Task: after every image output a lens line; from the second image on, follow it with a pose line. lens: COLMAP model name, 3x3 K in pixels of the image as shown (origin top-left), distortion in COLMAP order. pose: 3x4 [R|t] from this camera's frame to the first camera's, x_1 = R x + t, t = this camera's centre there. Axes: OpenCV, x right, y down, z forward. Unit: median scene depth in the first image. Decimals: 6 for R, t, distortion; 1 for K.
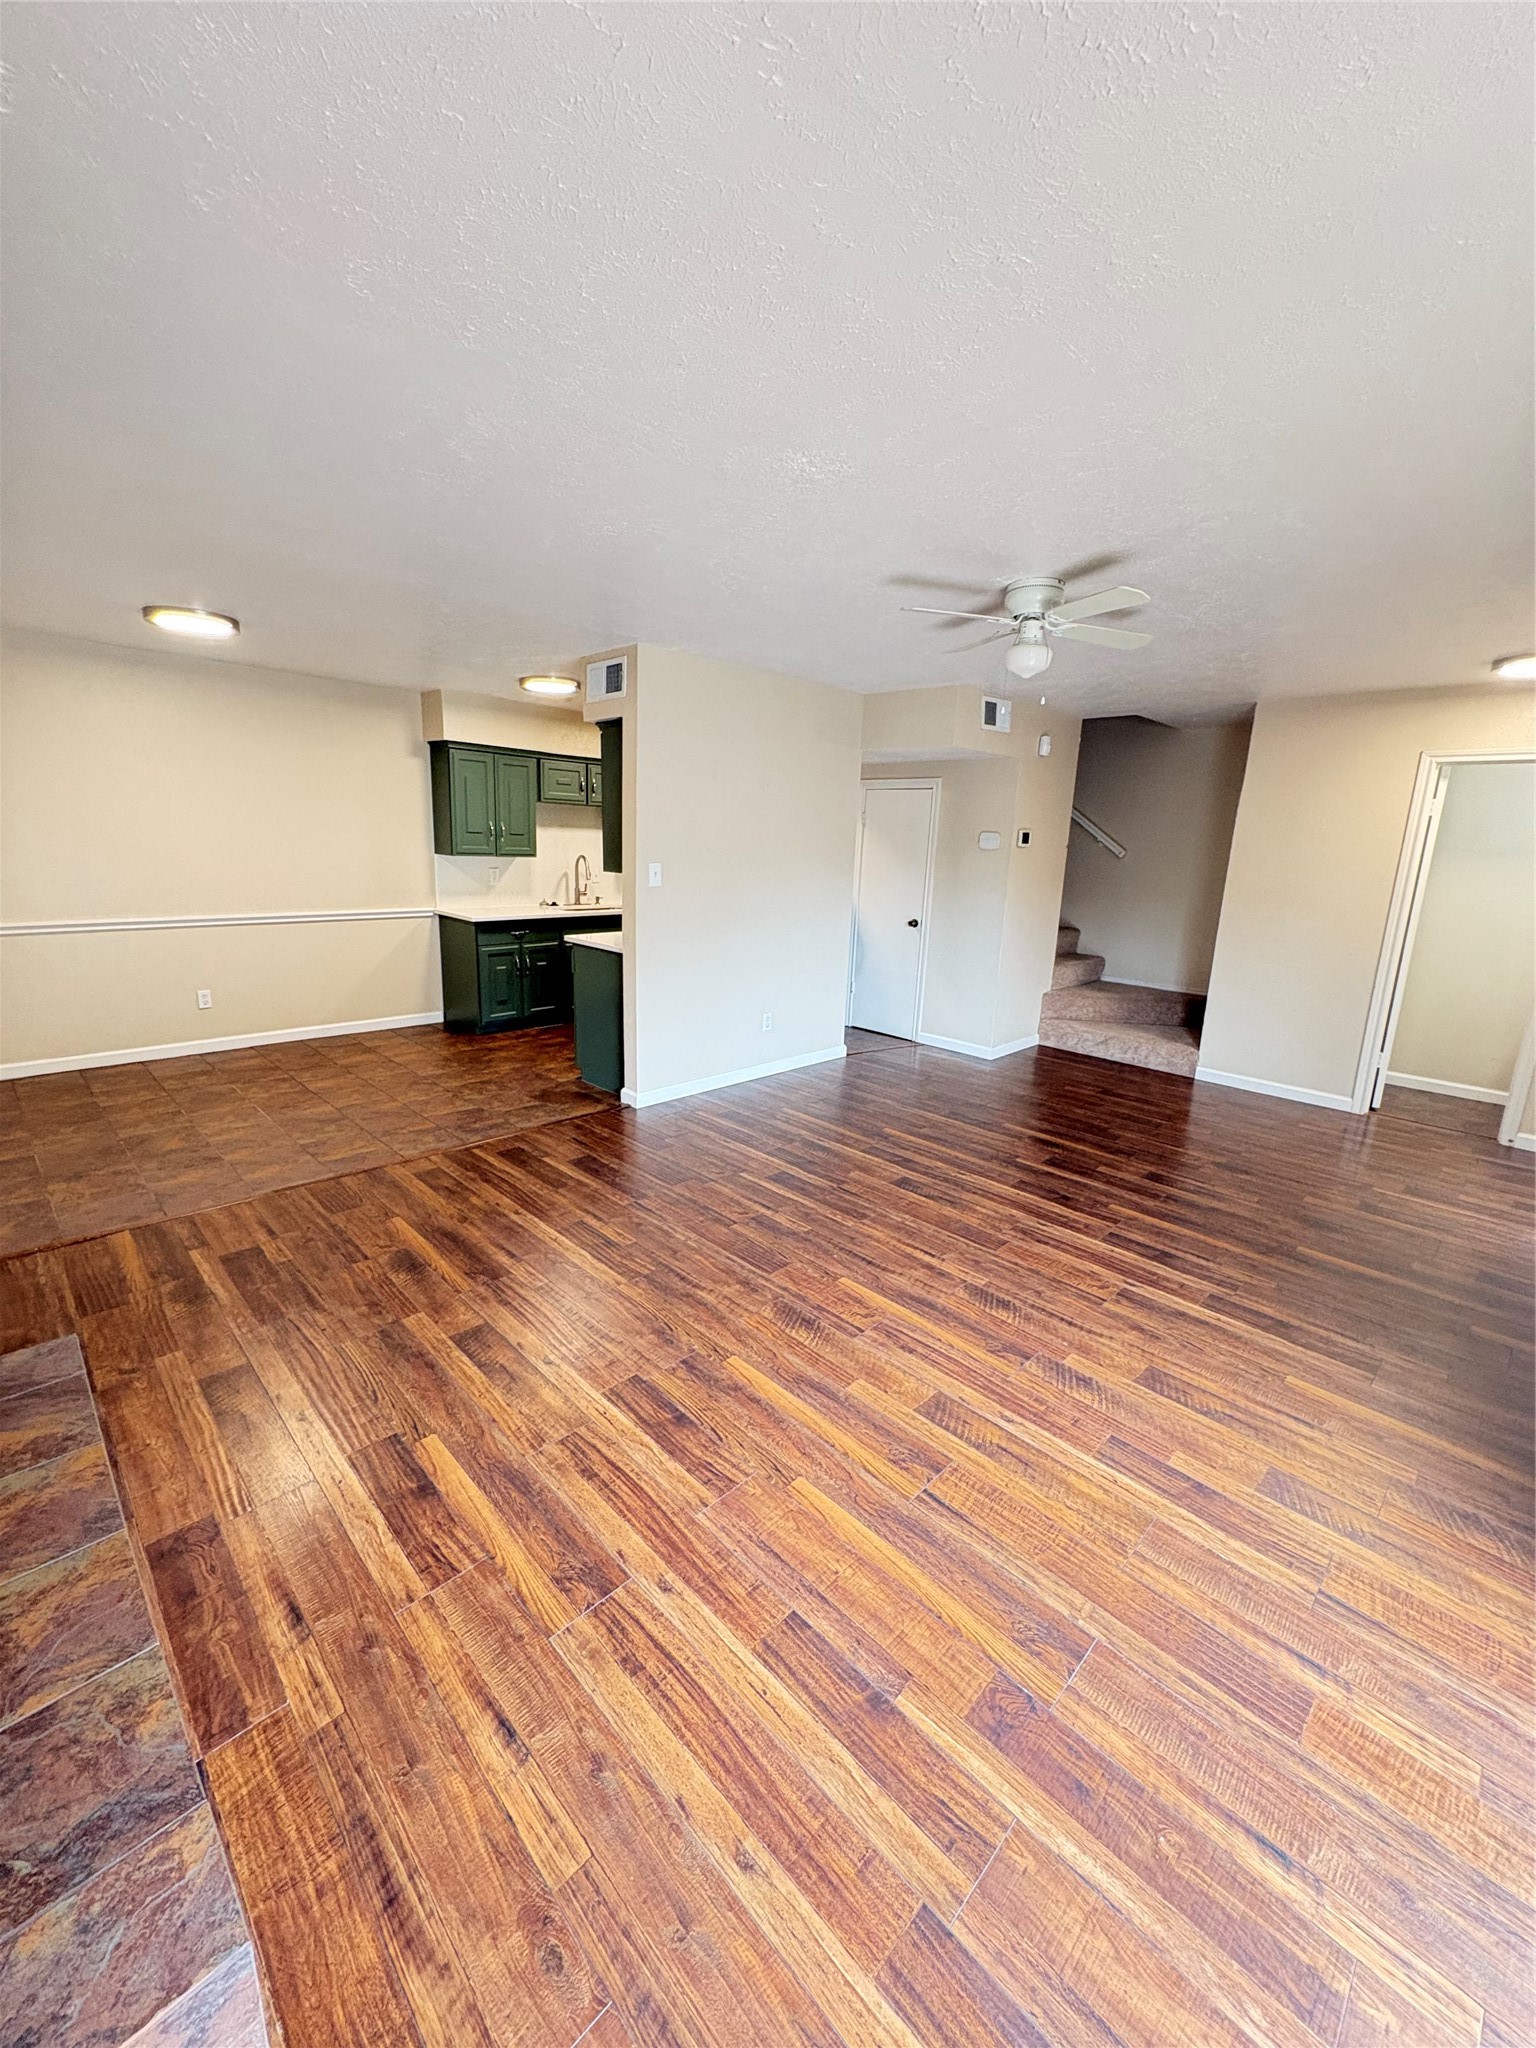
lens RADIAL K [[816.3, 0, 764.1], [0, 816.3, 1025.6], [0, 0, 1]] dist [-0.000499, -0.000248]
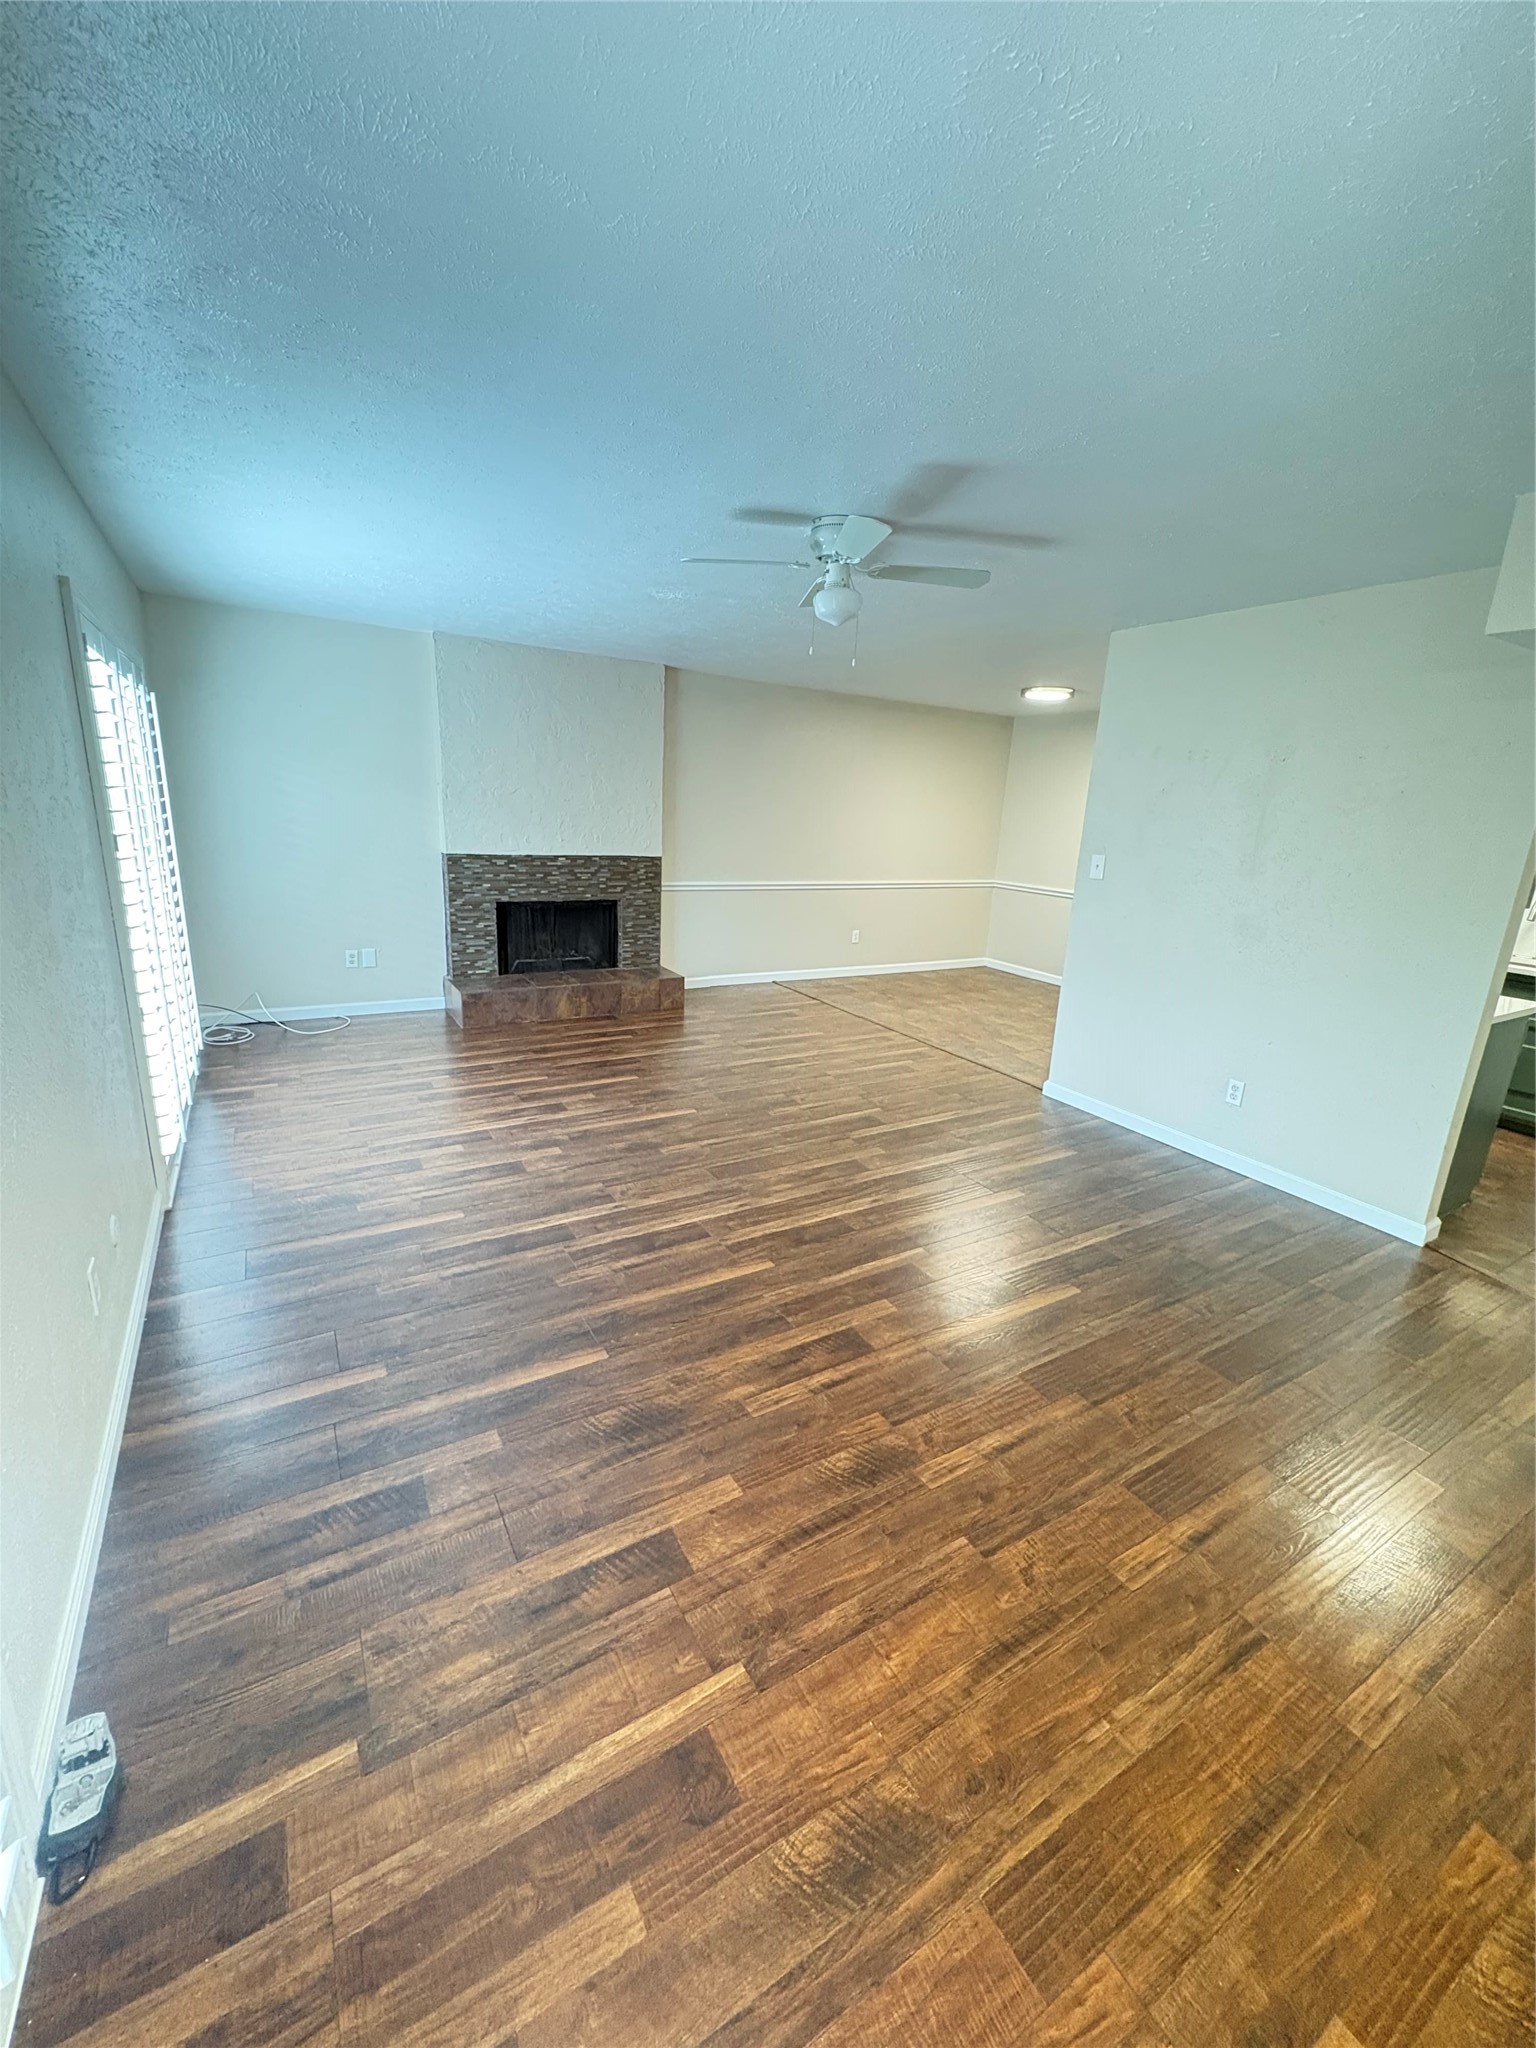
lens RADIAL K [[816.3, 0, 764.1], [0, 816.3, 1025.6], [0, 0, 1]] dist [-0.000499, -0.000248]
pose [[-0.237605, 0.210165, -0.948354, 0.950793], [-0.277012, 0.921111, 0.273531, -0.172644], [0.931025, 0.327698, -0.160643, 0.882889]]
